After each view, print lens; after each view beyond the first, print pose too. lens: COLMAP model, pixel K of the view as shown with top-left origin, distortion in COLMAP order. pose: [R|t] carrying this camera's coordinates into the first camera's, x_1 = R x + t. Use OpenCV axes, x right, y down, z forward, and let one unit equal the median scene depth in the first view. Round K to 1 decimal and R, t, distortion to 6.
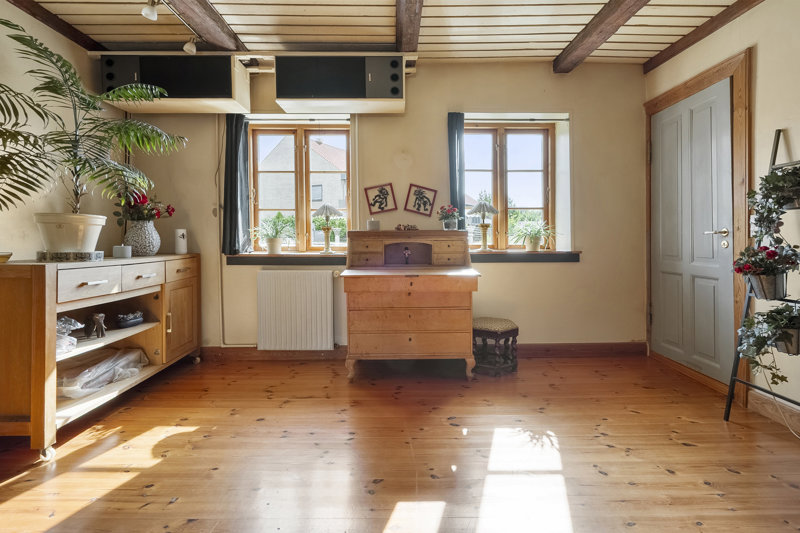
lens RADIAL K [[390.6, 0, 401.1], [0, 390.6, 237.0], [0, 0, 1]] dist [0.000303, 0.000136]
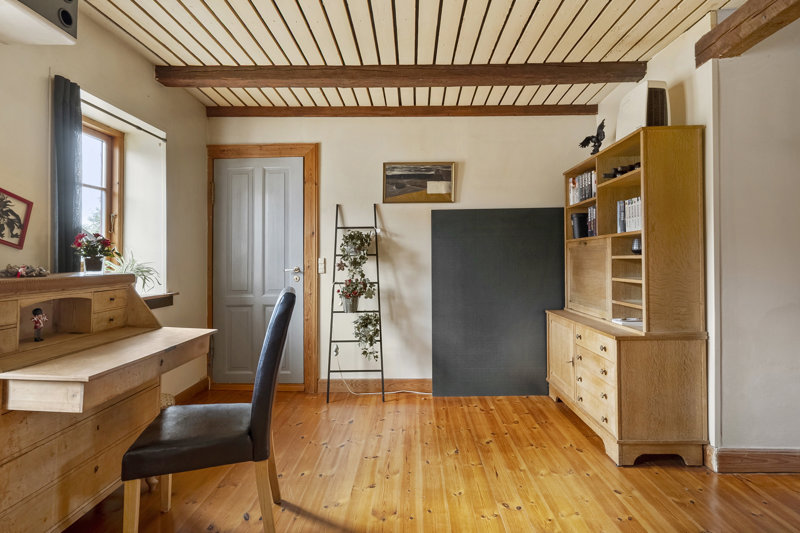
lens RADIAL K [[437.0, 0, 401.9], [0, 437.0, 251.4], [0, 0, 1]] dist [0.000773, 0.000154]
pose [[0.036472, 0.020705, 0.999120, -0.523296], [0.008067, 0.999747, -0.021012, -0.032251], [-0.999302, 0.008826, 0.036296, 0.459021]]
